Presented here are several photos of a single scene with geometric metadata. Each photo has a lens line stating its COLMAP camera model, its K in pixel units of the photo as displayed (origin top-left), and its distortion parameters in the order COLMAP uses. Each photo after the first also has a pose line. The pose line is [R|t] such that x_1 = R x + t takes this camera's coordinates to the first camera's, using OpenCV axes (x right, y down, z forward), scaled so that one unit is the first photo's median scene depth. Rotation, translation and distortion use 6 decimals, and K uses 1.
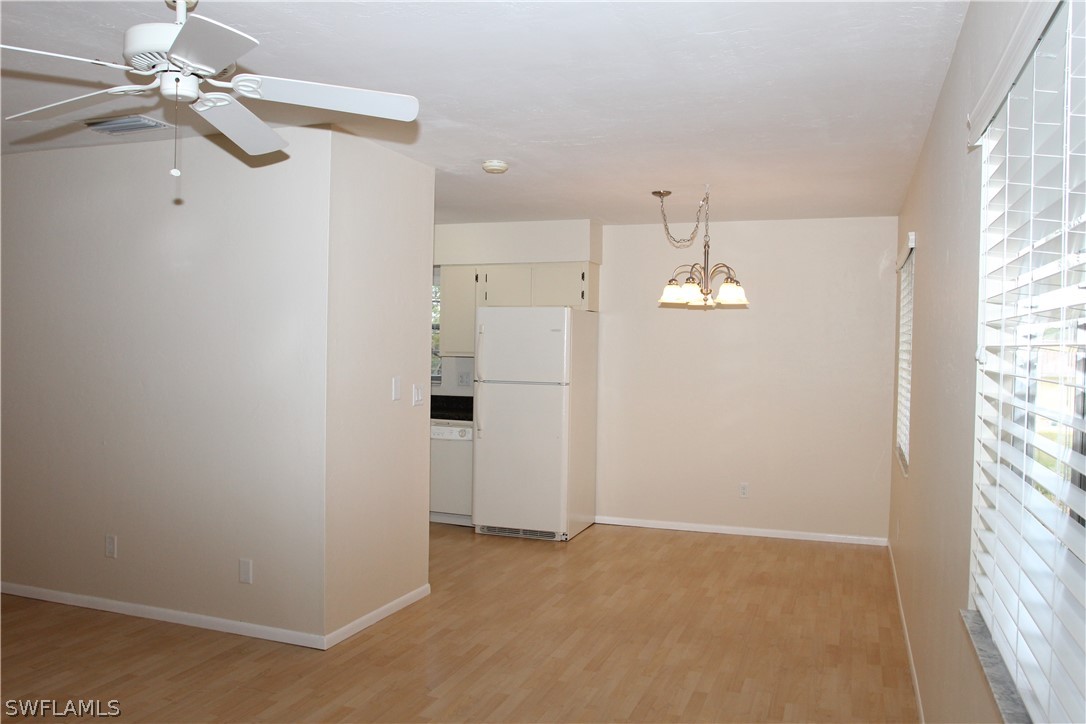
lens RADIAL K [[841.3, 0, 542.6], [0, 841.3, 359.7], [0, 0, 1]] dist [-0.044668, 0.006718]
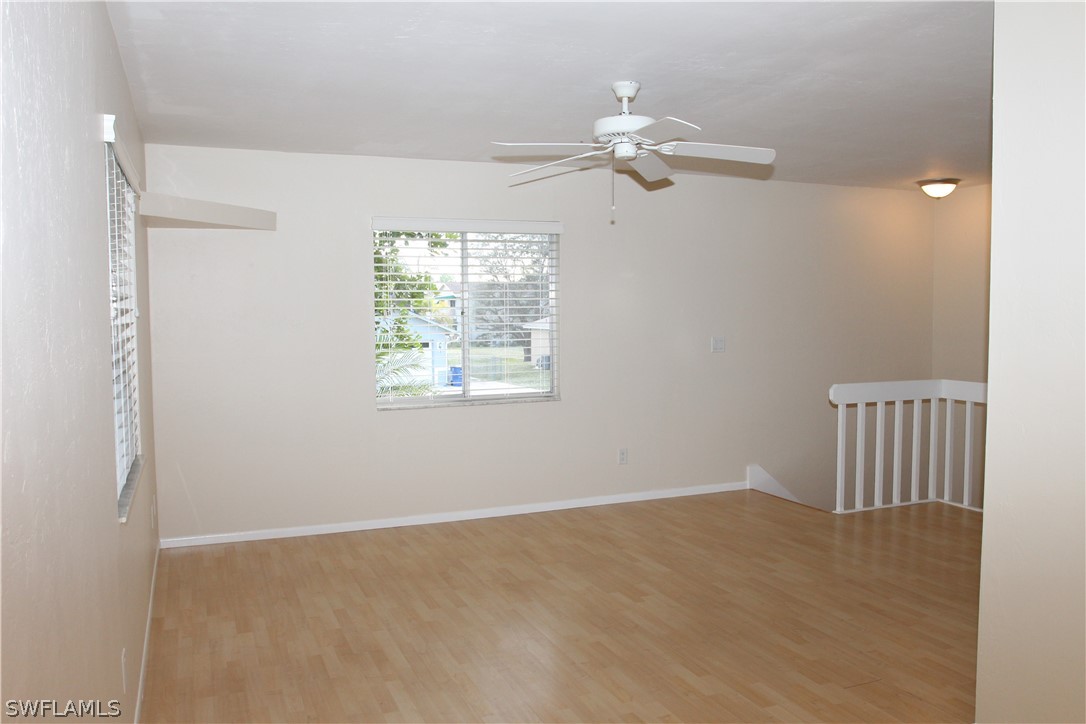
lens RADIAL K [[841.3, 0, 546.0], [0, 841.3, 362.7], [0, 0, 1]] dist [-0.044668, 0.006718]
pose [[-0.728066, 0.024013, -0.685086, 0.555055], [-0.023551, 0.997920, 0.060007, -0.005331], [0.685102, 0.059823, -0.725987, 1.460908]]
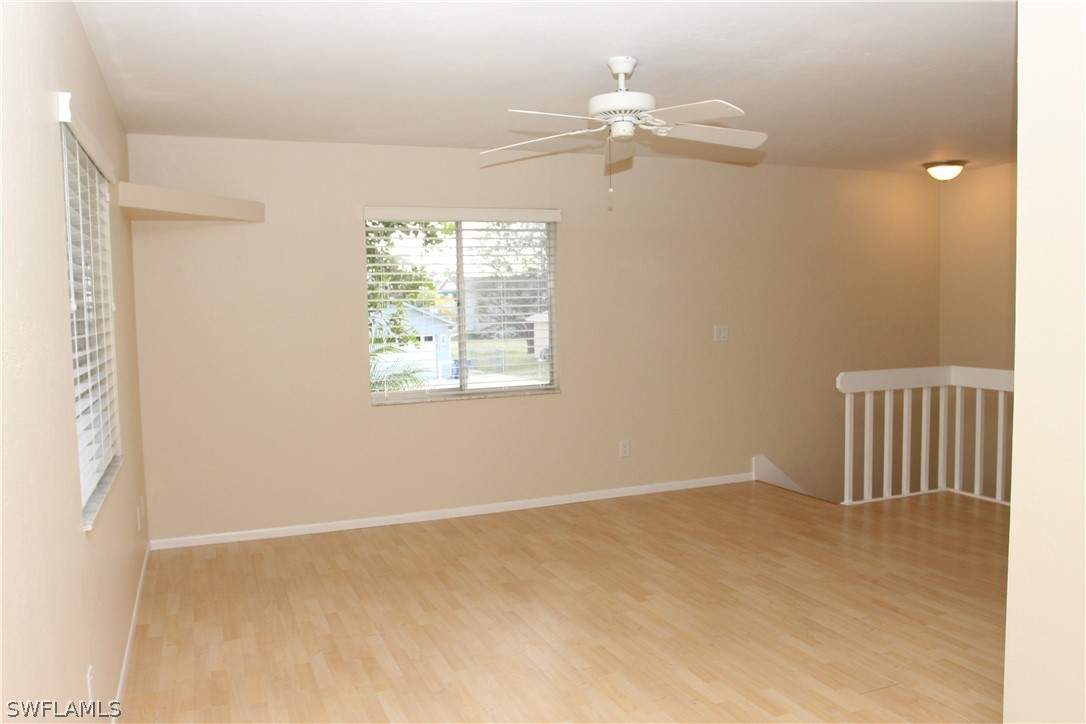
lens RADIAL K [[841.3, 0, 542.8], [0, 841.3, 361.6], [0, 0, 1]] dist [-0.044668, 0.006718]
pose [[-0.732033, 0.039238, -0.680138, 0.526693], [-0.009764, 0.997633, 0.068064, -0.002467], [0.681199, 0.056466, -0.729917, 1.438627]]
